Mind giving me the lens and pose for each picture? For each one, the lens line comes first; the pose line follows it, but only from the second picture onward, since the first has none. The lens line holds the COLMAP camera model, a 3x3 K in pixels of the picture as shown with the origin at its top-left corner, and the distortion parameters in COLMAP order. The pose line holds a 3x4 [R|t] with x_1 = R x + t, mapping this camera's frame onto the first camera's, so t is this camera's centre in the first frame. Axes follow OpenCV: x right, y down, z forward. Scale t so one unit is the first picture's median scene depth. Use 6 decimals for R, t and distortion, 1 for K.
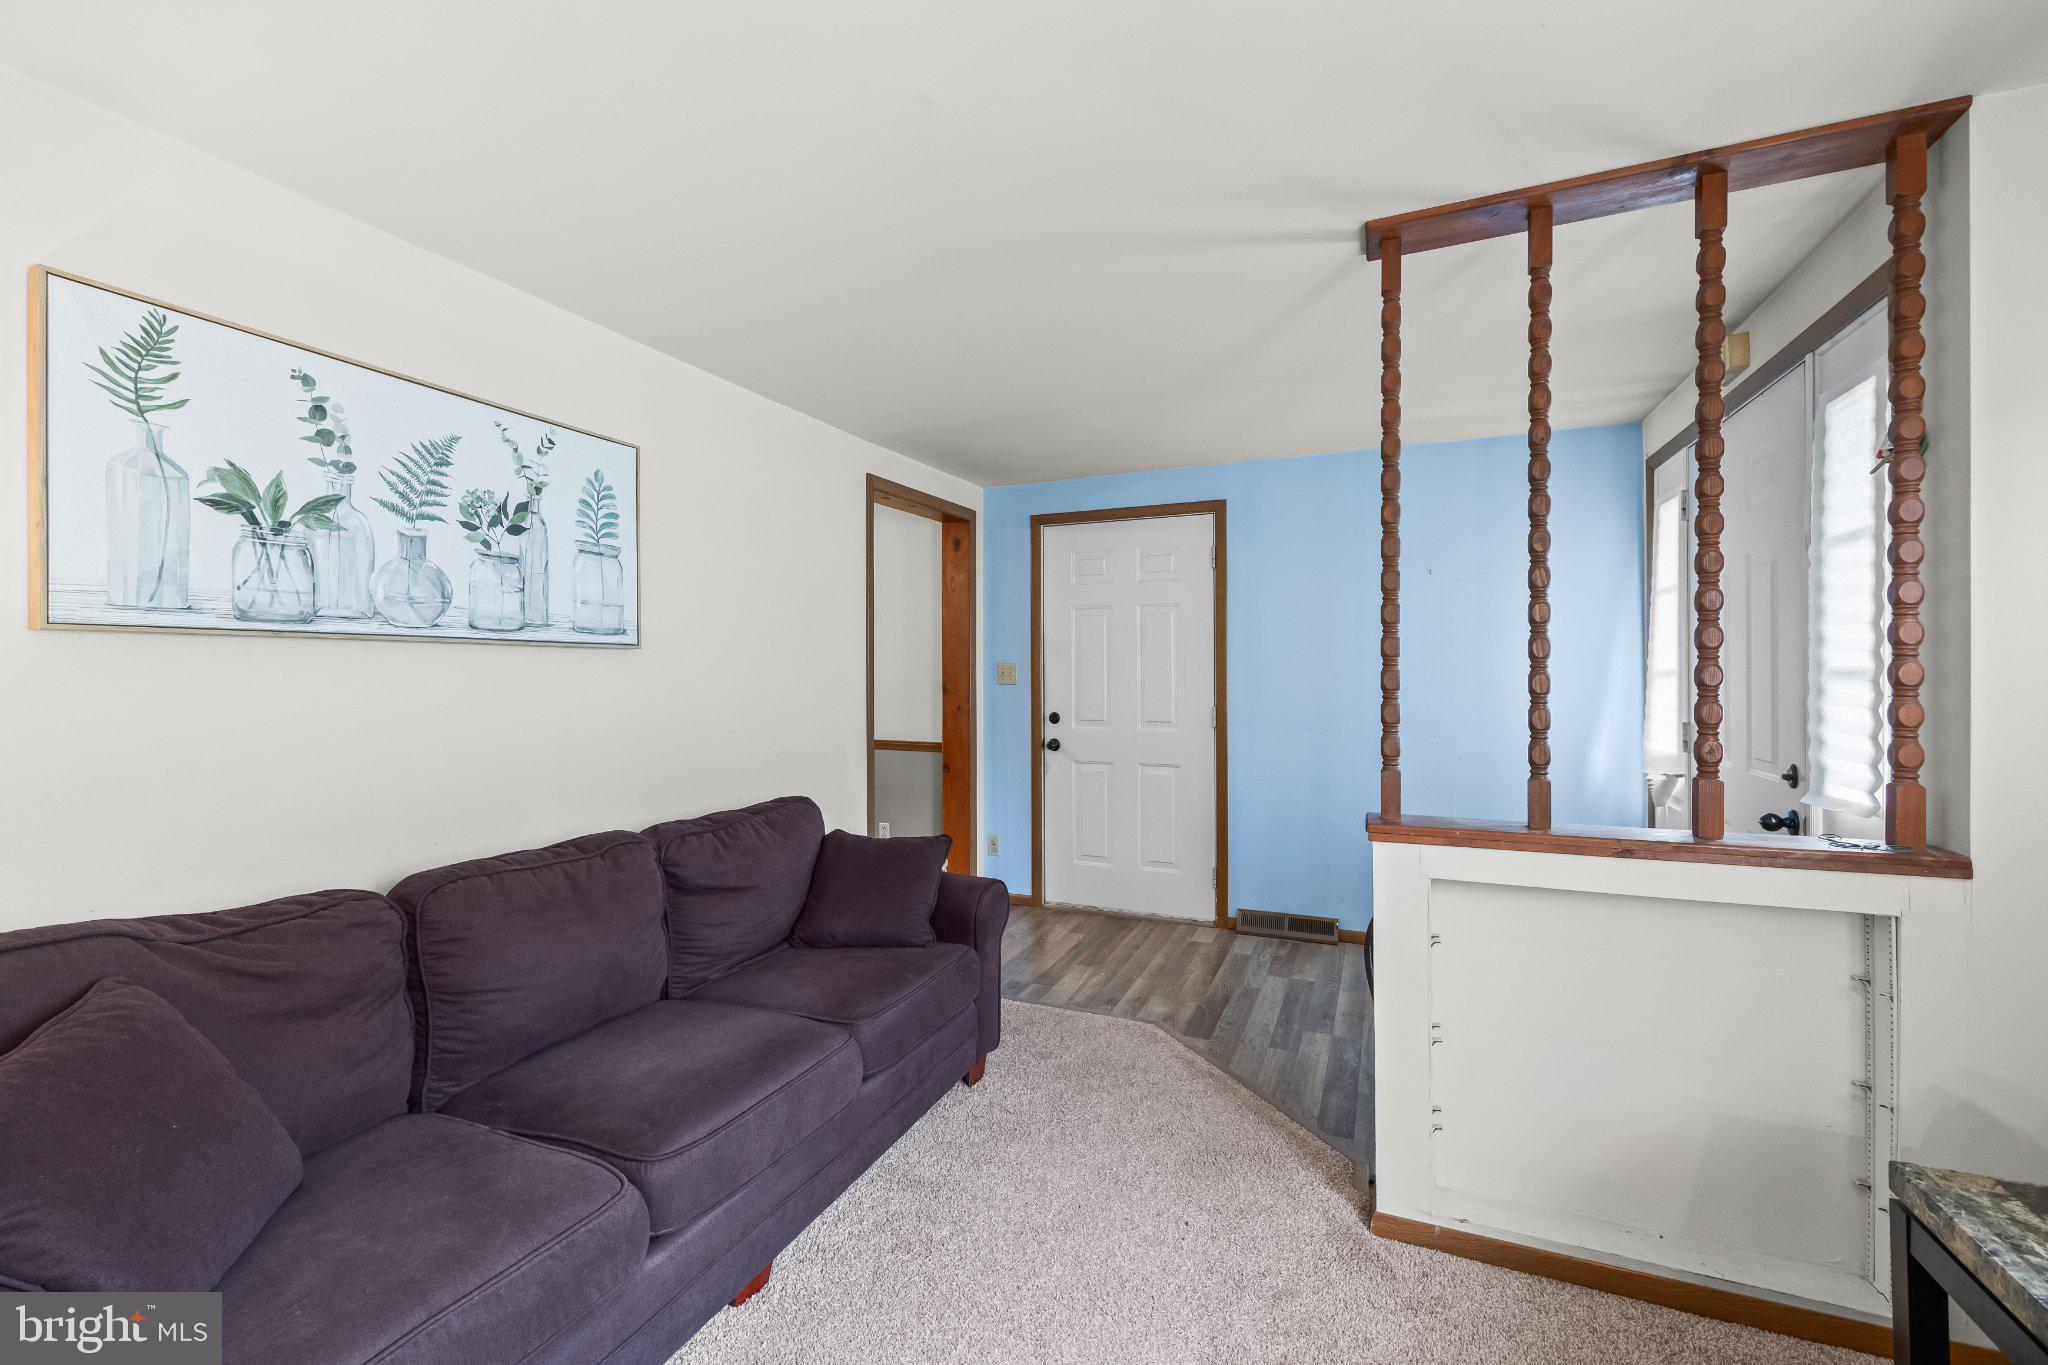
lens RADIAL K [[841.4, 0, 1028.3], [0, 841.4, 688.0], [0, 0, 1]] dist [0.001371, 0.000422]
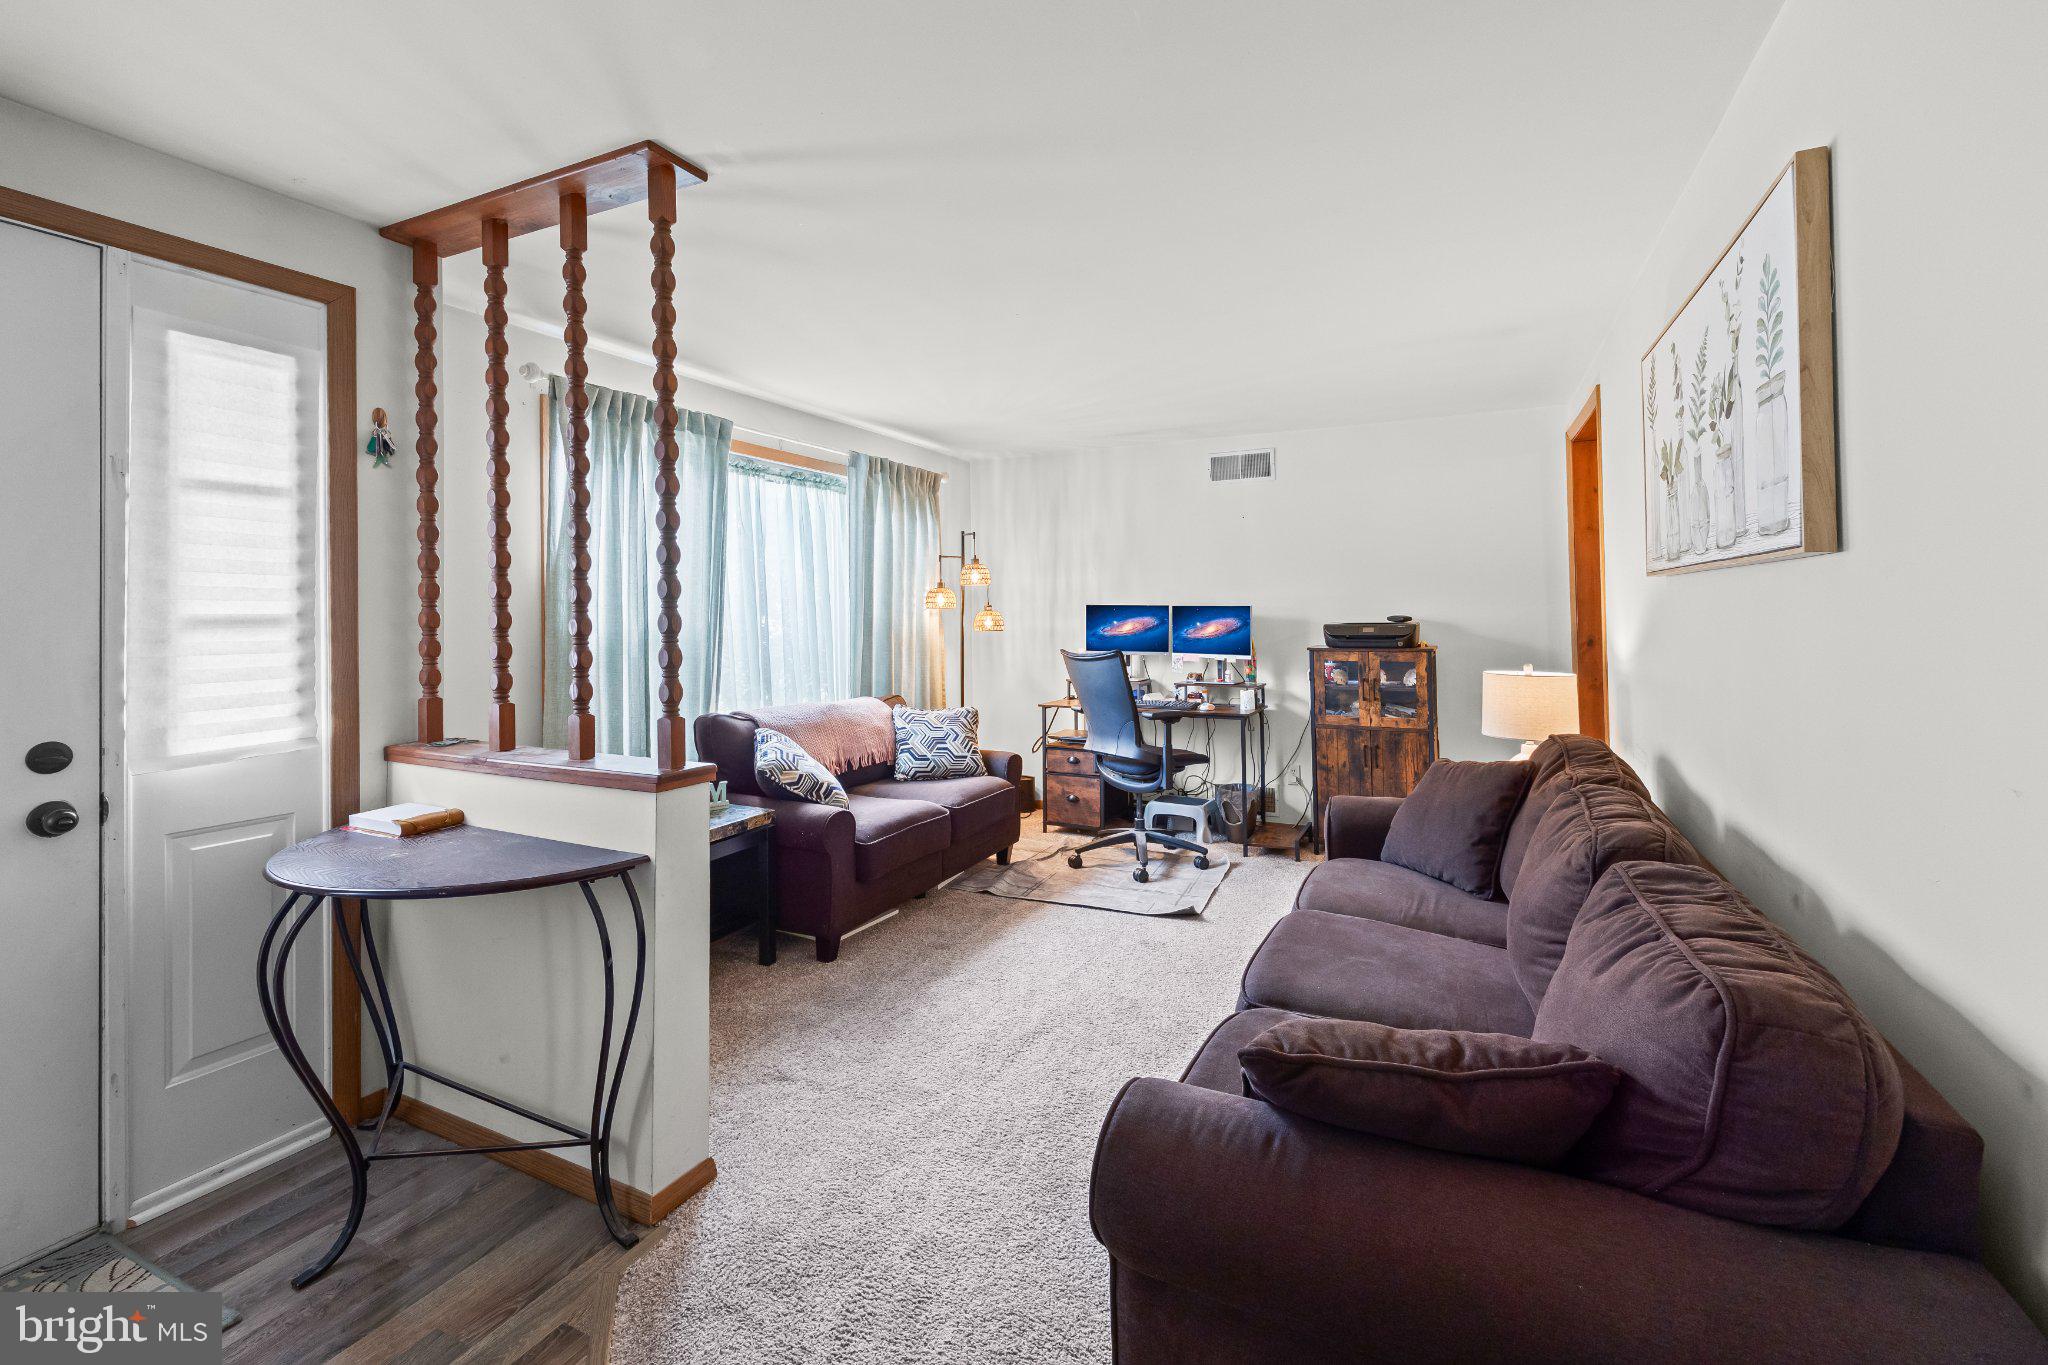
lens RADIAL K [[871.5, 0, 1024.6], [0, 871.5, 609.2], [0, 0, 1]] dist [0.000020, 0.000355]
pose [[-0.998786, 0.012504, 0.047644, -0.022031], [0.013417, 0.999732, 0.018889, -0.030878], [-0.047395, 0.019505, -0.998686, 1.594436]]
